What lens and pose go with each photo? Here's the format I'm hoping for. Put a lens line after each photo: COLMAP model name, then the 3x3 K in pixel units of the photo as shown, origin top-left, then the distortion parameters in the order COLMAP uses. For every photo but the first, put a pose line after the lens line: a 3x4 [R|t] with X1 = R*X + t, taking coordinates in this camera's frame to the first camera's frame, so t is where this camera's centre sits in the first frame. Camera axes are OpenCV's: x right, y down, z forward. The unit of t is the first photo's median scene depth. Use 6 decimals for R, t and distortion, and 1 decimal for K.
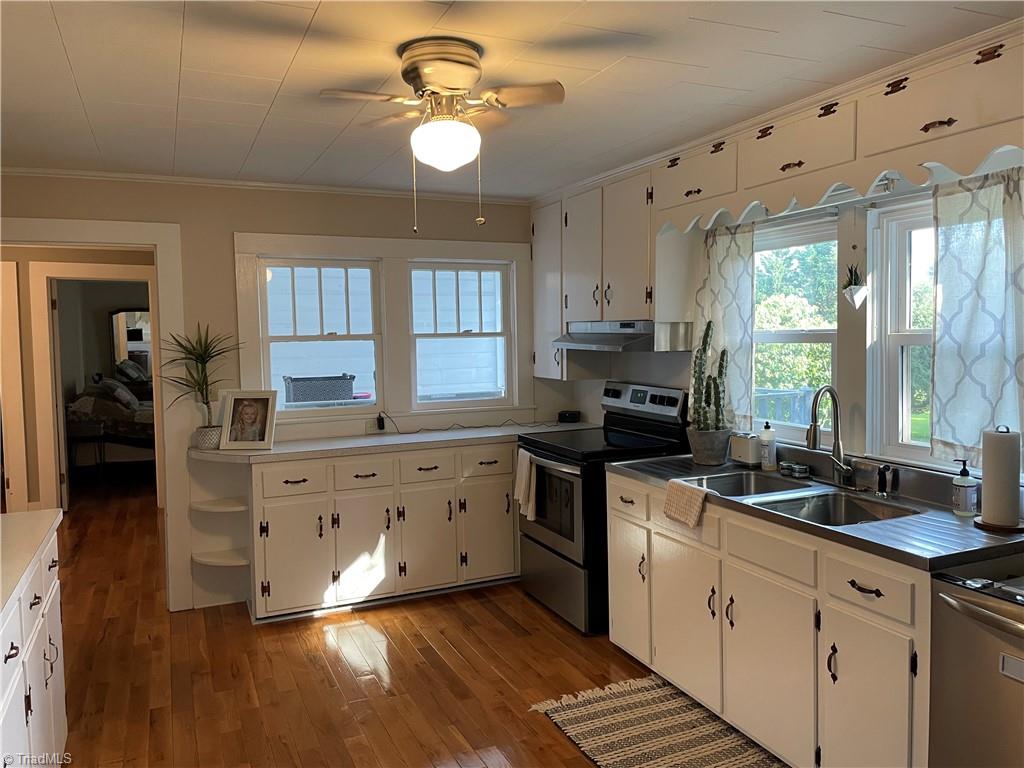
lens RADIAL K [[770.5, 0, 510.4], [0, 770.5, 376.8], [0, 0, 1]] dist [0.036960, -0.008813]
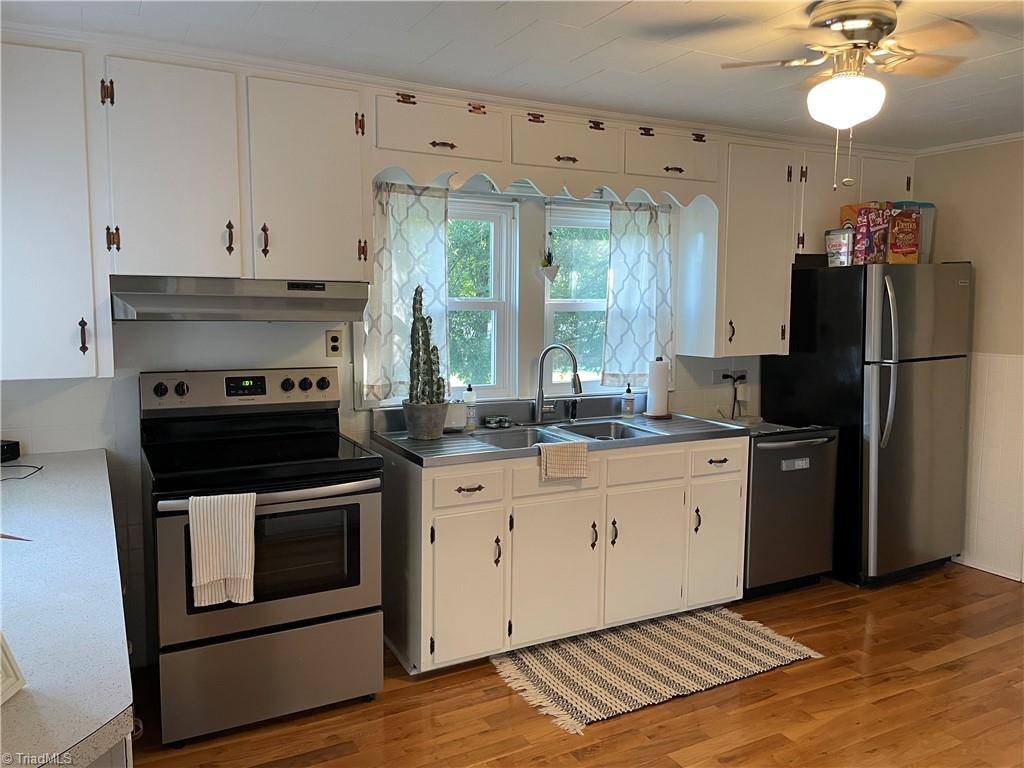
lens RADIAL K [[770.5, 0, 511.0], [0, 770.5, 388.2], [0, 0, 1]] dist [0.036960, -0.008813]
pose [[-0.071909, -0.097095, 0.992674, -0.789246], [0.054821, 0.993361, 0.101134, -0.044512], [-0.995904, 0.061691, -0.066108, 1.112570]]
